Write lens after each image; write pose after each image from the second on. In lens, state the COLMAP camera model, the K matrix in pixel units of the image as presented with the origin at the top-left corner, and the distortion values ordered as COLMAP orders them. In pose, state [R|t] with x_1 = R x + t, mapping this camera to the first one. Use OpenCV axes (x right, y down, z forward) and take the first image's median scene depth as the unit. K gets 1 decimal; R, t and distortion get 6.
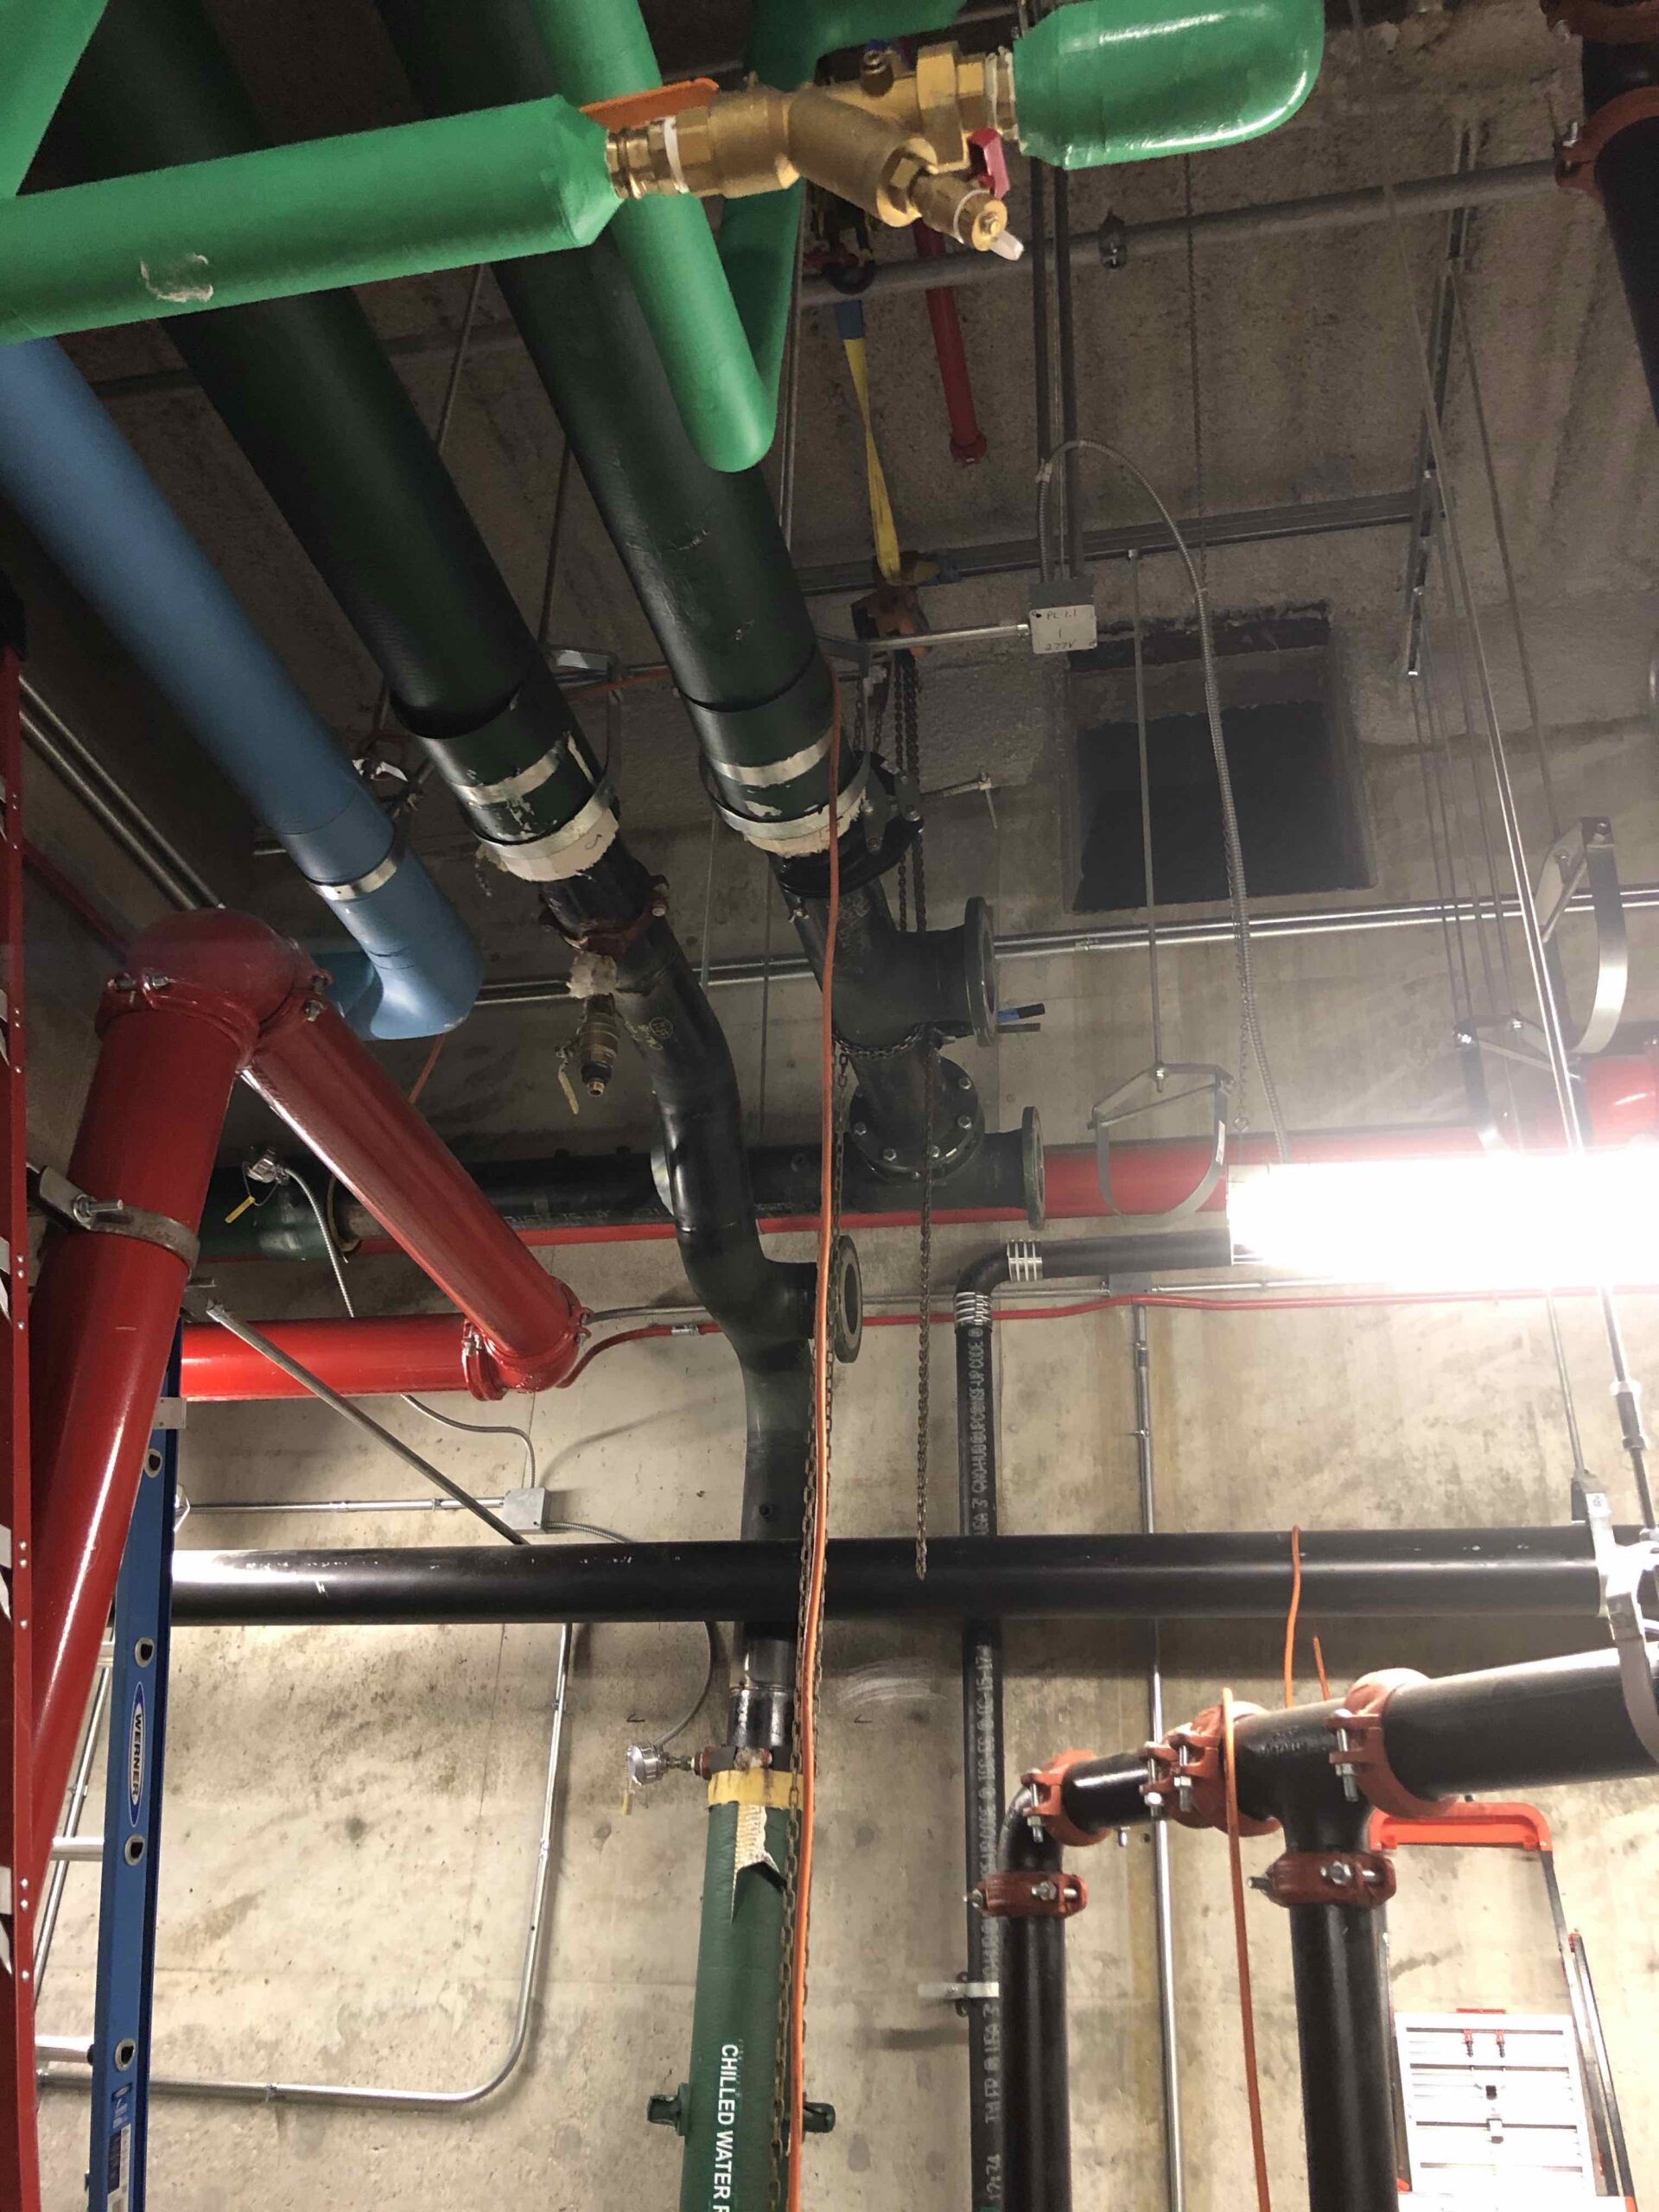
lens RADIAL K [[1815.2, 0, 829.5], [0, 1815.2, 1106.0], [0, 0, 1]] dist [0.068422, -0.237090]
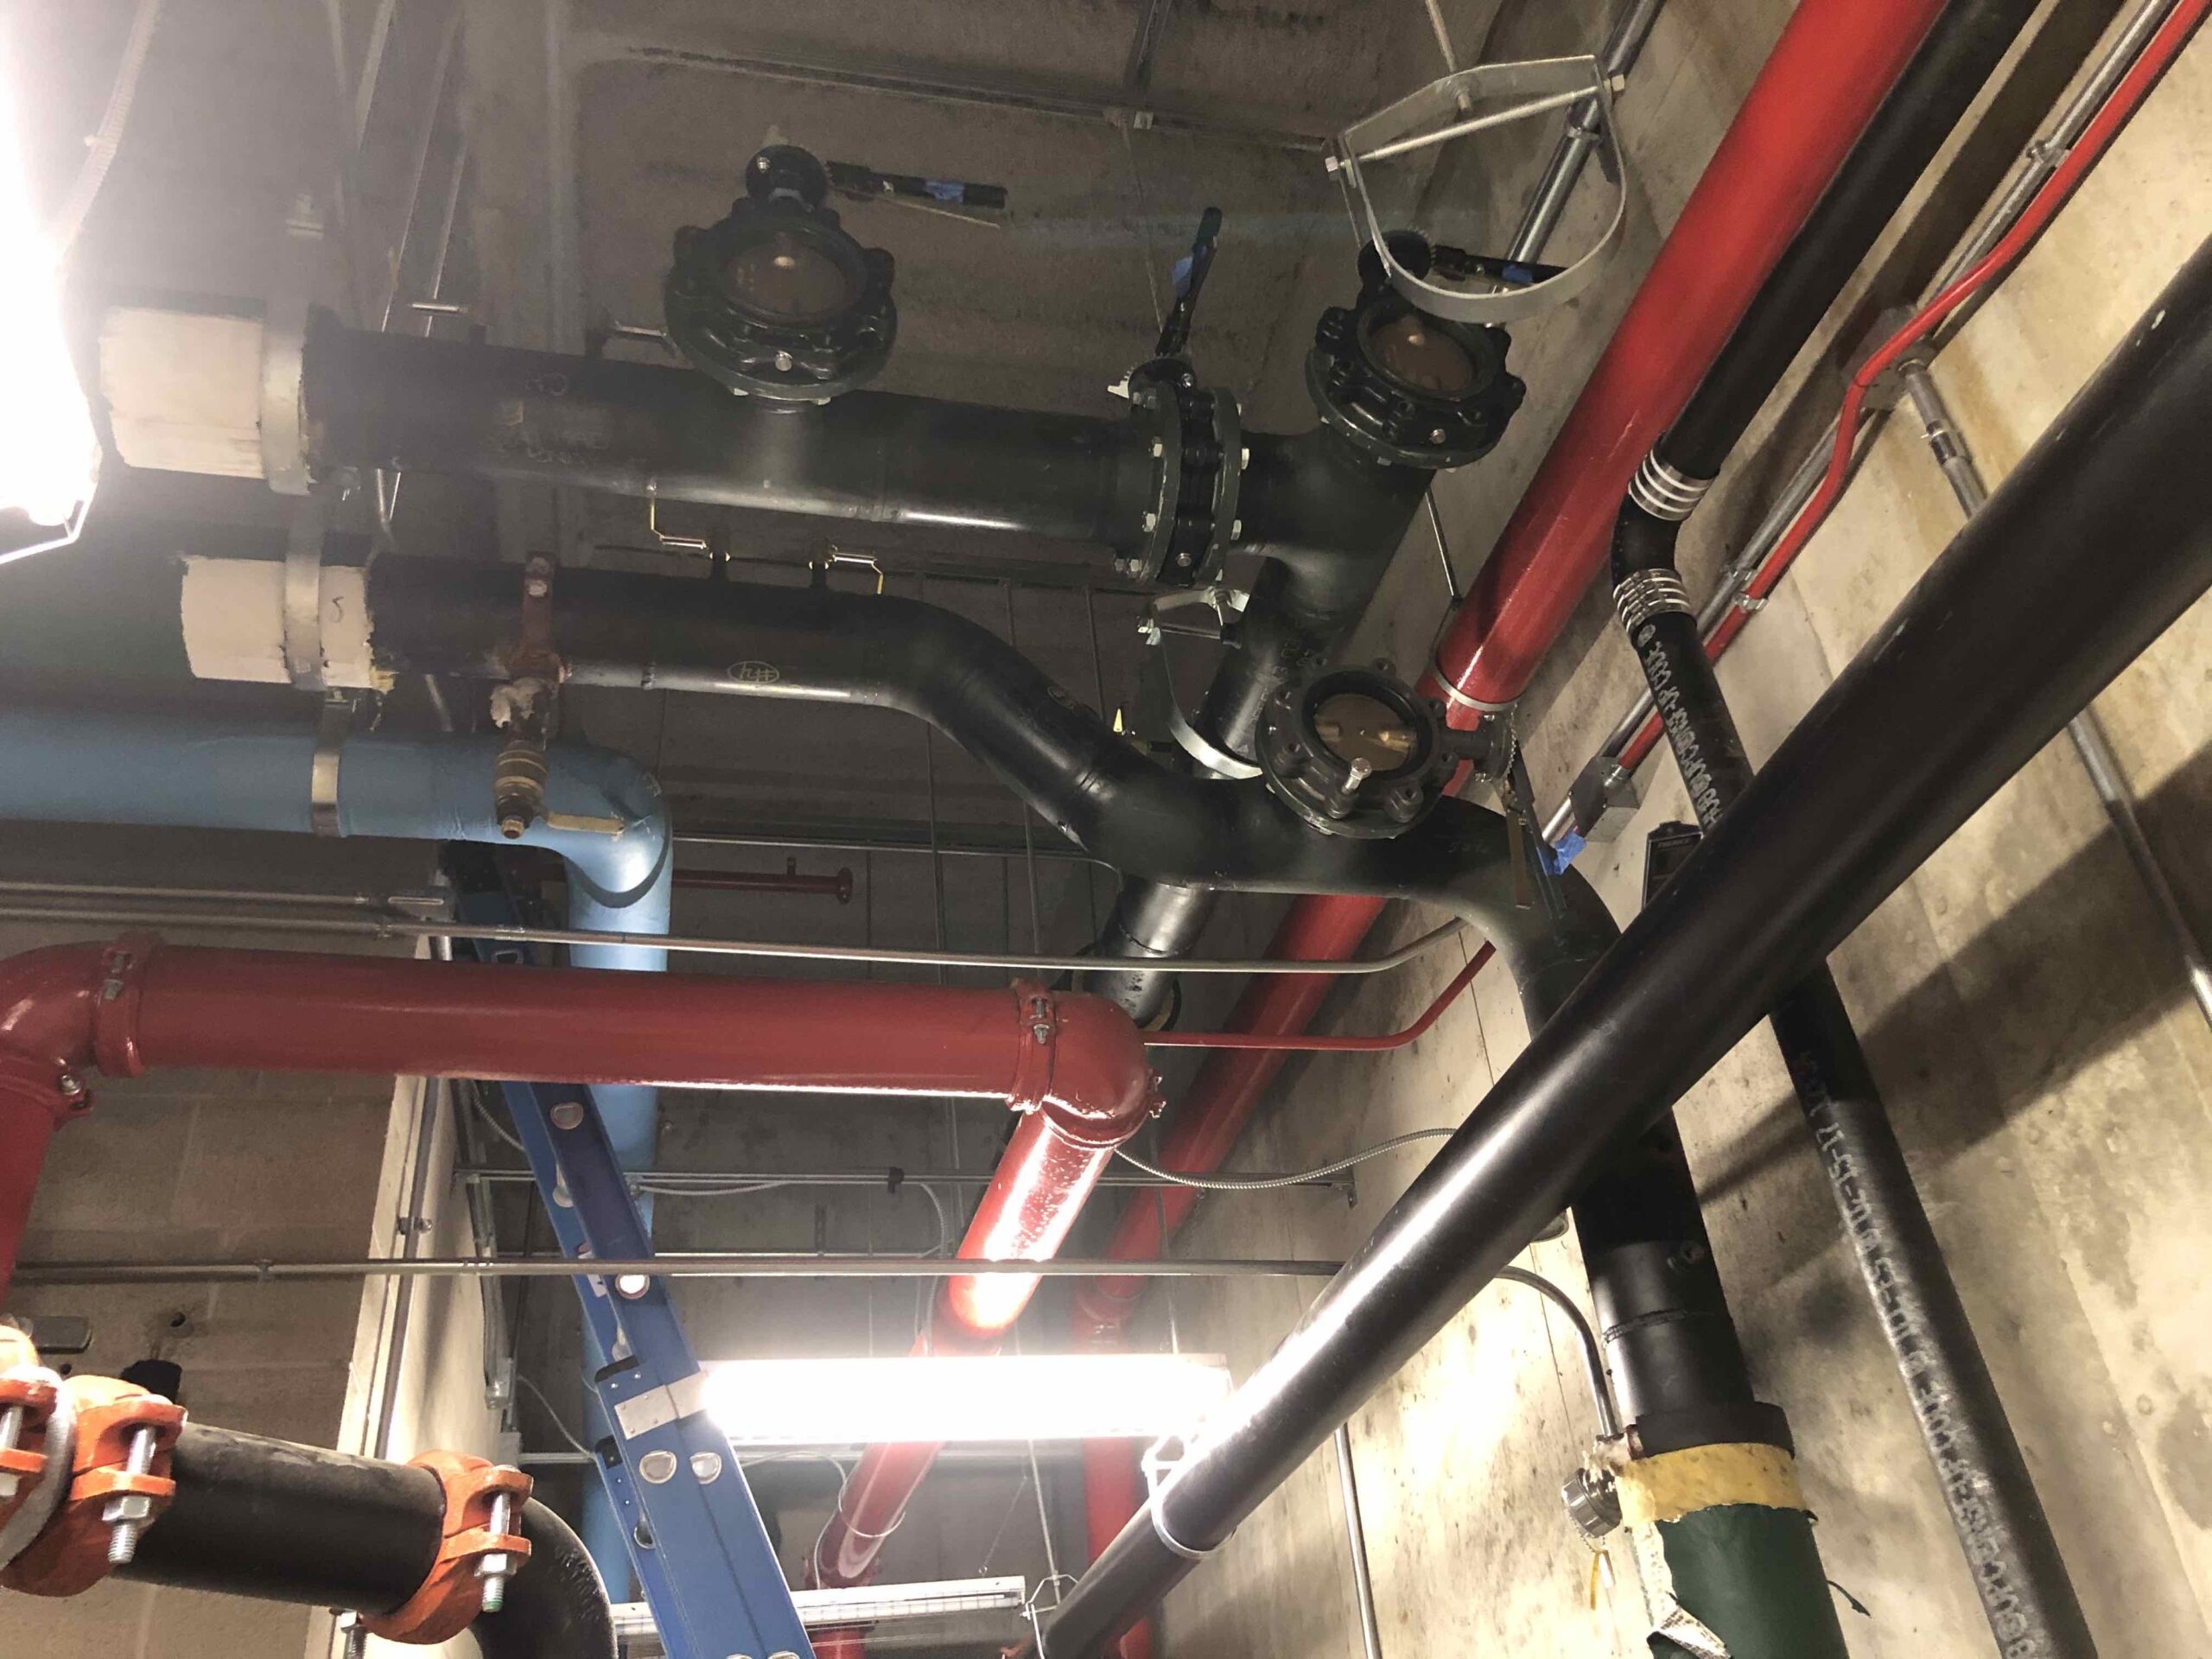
lens RADIAL K [[1806.2, 0, 1106.0], [0, 1806.2, 829.5], [0, 0, 1]] dist [0.008011, 0.013521]
pose [[0.406661, -0.571834, -0.712483, 0.380870], [0.524594, 0.784653, -0.330335, 0.269808], [0.747949, -0.239430, 0.619069, 0.489723]]
